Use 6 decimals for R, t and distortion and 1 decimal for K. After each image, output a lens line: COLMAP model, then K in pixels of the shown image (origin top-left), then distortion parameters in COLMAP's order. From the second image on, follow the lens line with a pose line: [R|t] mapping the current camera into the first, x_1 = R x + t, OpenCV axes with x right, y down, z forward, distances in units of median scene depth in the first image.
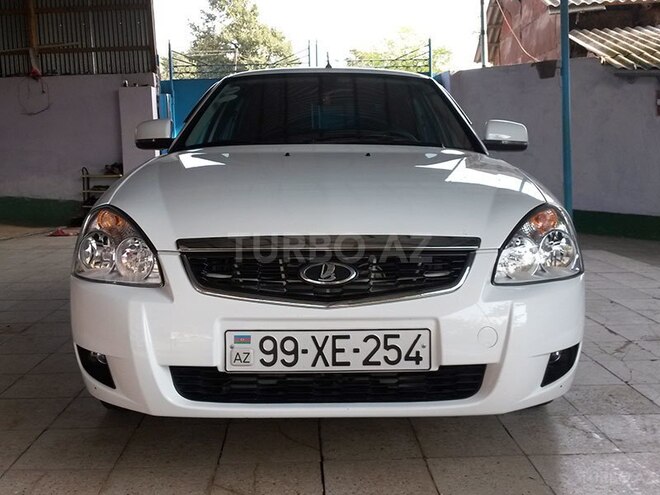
lens RADIAL K [[686.2, 0, 330.0], [0, 686.2, 247.5], [0, 0, 1]] dist [-0.013290, -0.017583]
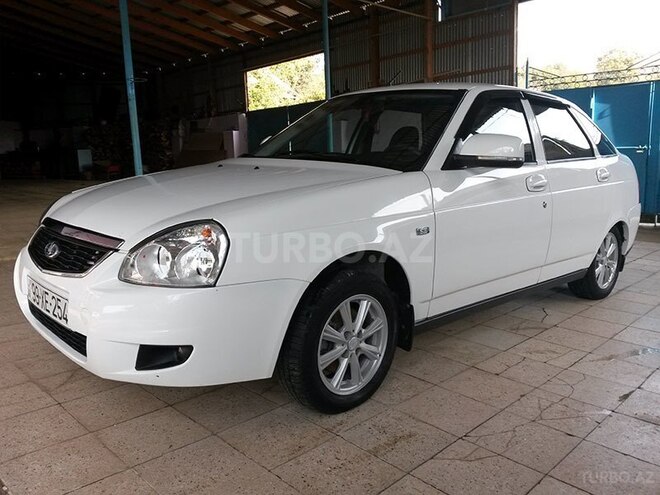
lens RADIAL K [[540.0, 0, 330.2], [0, 540.0, 262.2], [0, 0, 1]] dist [0.050599, 0.000090]
pose [[0.663559, 0.151997, -0.732520, 0.777991], [-0.104775, 0.988374, 0.110175, -0.081685], [0.740750, 0.003642, 0.671770, 0.384558]]
